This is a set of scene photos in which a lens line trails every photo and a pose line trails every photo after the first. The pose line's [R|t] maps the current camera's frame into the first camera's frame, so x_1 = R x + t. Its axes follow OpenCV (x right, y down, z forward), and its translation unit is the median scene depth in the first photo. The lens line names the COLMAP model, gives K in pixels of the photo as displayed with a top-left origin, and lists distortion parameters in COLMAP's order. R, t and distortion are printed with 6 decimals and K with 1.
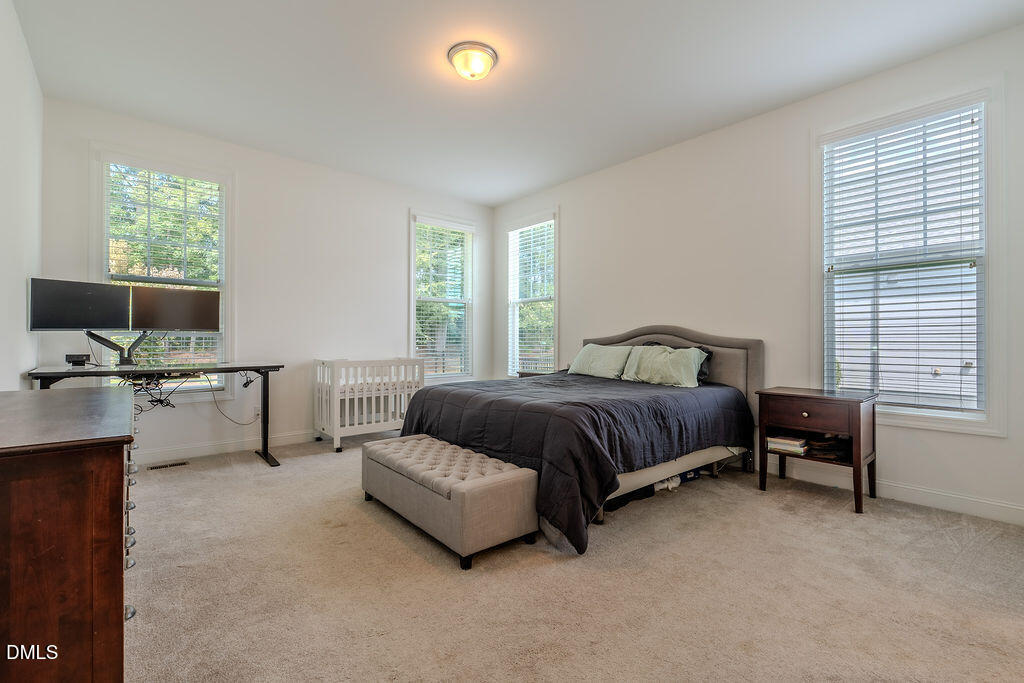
lens RADIAL K [[464.4, 0, 508.2], [0, 464.4, 342.2], [0, 0, 1]] dist [-0.004157, -0.000513]
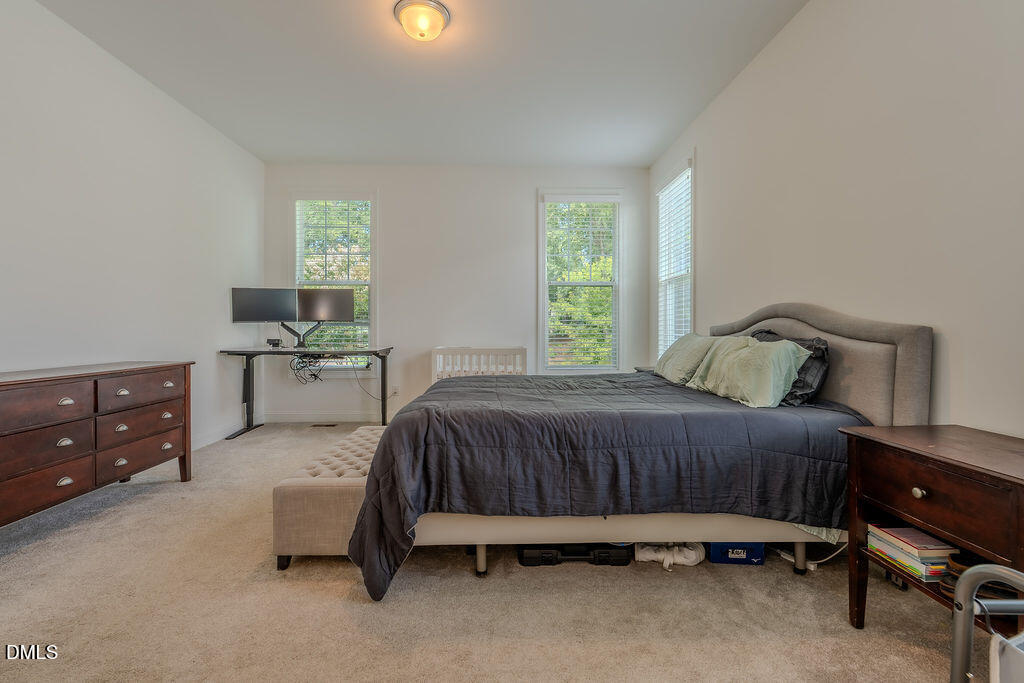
lens RADIAL K [[464.4, 0, 508.3], [0, 464.4, 336.5], [0, 0, 1]] dist [-0.004157, -0.000513]
pose [[0.771837, 0.008456, -0.635764, 0.511214], [-0.000848, 0.999924, 0.012270, 0.000625], [0.635820, -0.008932, 0.771786, 0.336788]]
